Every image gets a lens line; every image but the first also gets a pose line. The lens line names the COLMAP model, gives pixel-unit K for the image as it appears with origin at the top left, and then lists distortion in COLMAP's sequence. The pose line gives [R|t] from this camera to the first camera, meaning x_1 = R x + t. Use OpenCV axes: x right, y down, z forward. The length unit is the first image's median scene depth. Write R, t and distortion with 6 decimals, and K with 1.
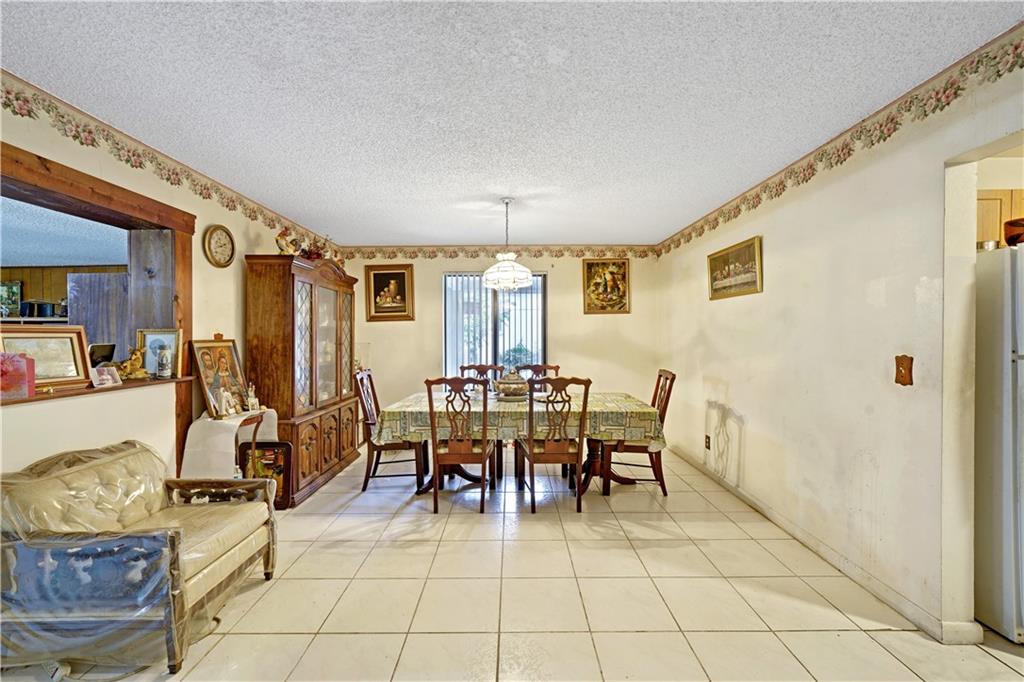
lens RADIAL K [[413.4, 0, 517.6], [0, 413.4, 337.1], [0, 0, 1]] dist [-0.002263, -0.000709]
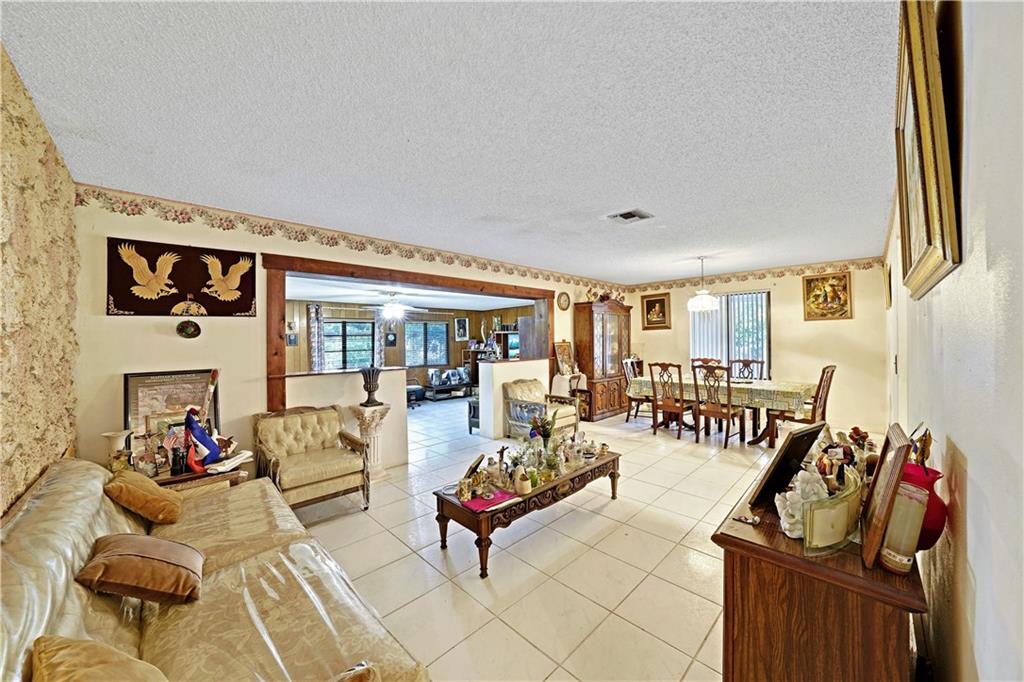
lens RADIAL K [[351.8, 0, 512.9], [0, 351.8, 342.0], [0, 0, 1]] dist [-0.002971, -0.000361]
pose [[0.681701, 0.001019, -0.731630, 0.462324], [0.008341, 0.999923, 0.009164, -0.012808], [0.731583, -0.012350, 0.681640, -0.487132]]
